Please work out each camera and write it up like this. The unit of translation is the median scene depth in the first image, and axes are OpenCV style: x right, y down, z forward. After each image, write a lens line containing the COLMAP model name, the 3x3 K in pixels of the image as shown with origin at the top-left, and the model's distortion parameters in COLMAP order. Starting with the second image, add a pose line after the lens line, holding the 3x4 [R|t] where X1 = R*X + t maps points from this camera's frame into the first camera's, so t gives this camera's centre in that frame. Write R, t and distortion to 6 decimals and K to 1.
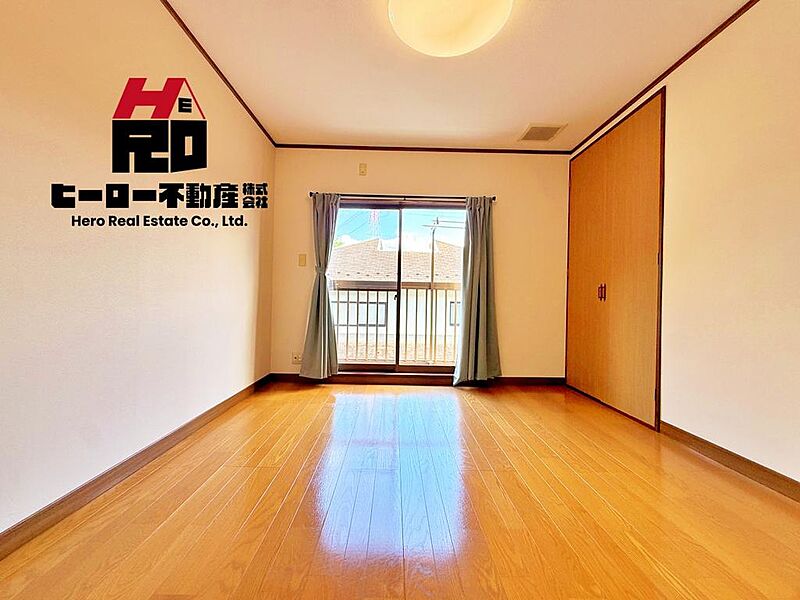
lens RADIAL K [[355.2, 0, 391.3], [0, 355.2, 295.8], [0, 0, 1]] dist [0.003283, 0.000456]
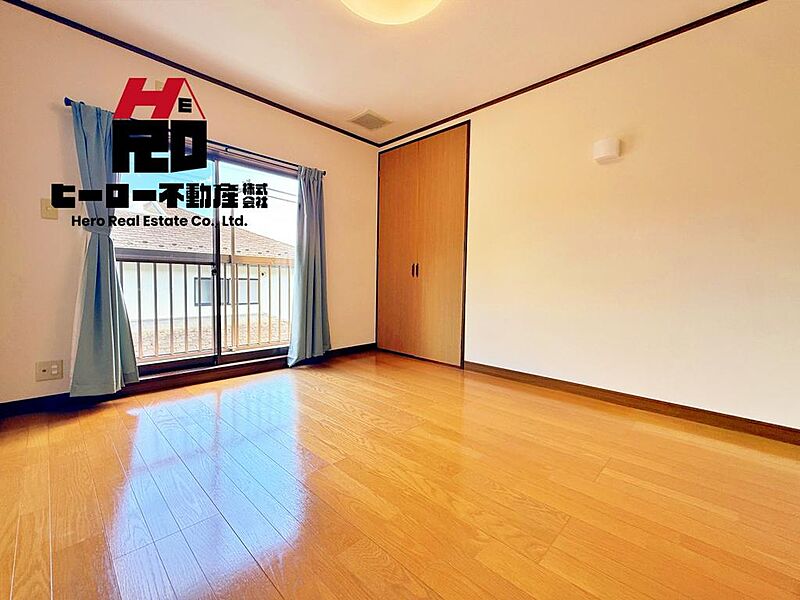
lens RADIAL K [[355.2, 0, 403.3], [0, 355.2, 299.9], [0, 0, 1]] dist [0.003283, 0.000456]
pose [[0.687964, -0.047686, 0.724176, -0.296464], [-0.010988, 0.997040, 0.076093, -0.000361], [-0.725661, -0.060306, 0.685404, 0.144740]]
